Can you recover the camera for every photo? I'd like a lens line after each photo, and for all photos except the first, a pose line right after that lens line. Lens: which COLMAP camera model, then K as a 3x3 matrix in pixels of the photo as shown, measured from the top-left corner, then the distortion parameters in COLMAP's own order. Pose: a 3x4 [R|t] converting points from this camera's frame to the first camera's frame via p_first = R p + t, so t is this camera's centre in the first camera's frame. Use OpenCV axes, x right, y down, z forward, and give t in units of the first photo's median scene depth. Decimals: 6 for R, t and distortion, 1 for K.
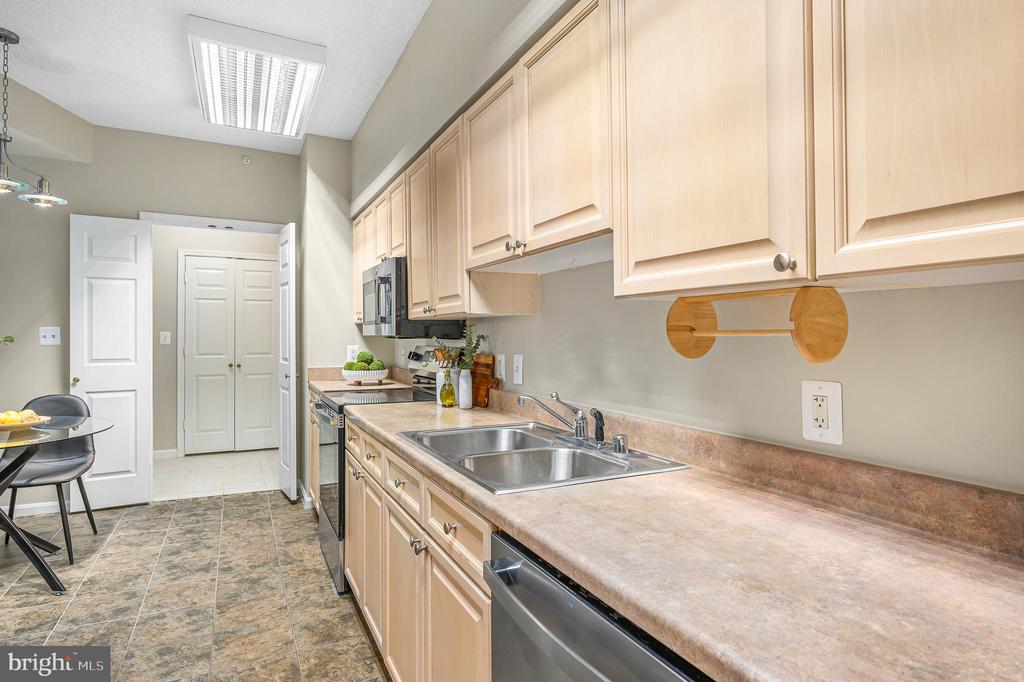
lens RADIAL K [[553.4, 0, 510.3], [0, 553.4, 337.6], [0, 0, 1]] dist [-0.002802, -0.000829]
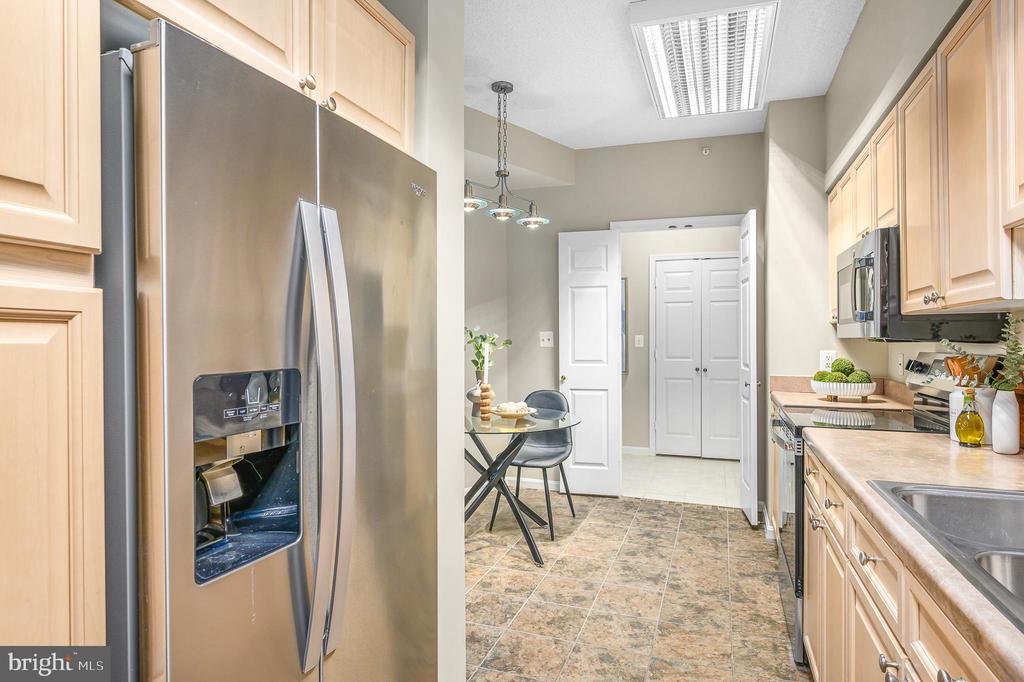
lens RADIAL K [[575.9, 0, 519.0], [0, 575.9, 346.7], [0, 0, 1]] dist [-0.000547, 0.000845]
pose [[0.700485, 0.007244, -0.713630, -0.001281], [-0.000460, 0.999953, 0.009699, 0.000844], [0.713667, -0.006465, 0.700456, 0.117164]]
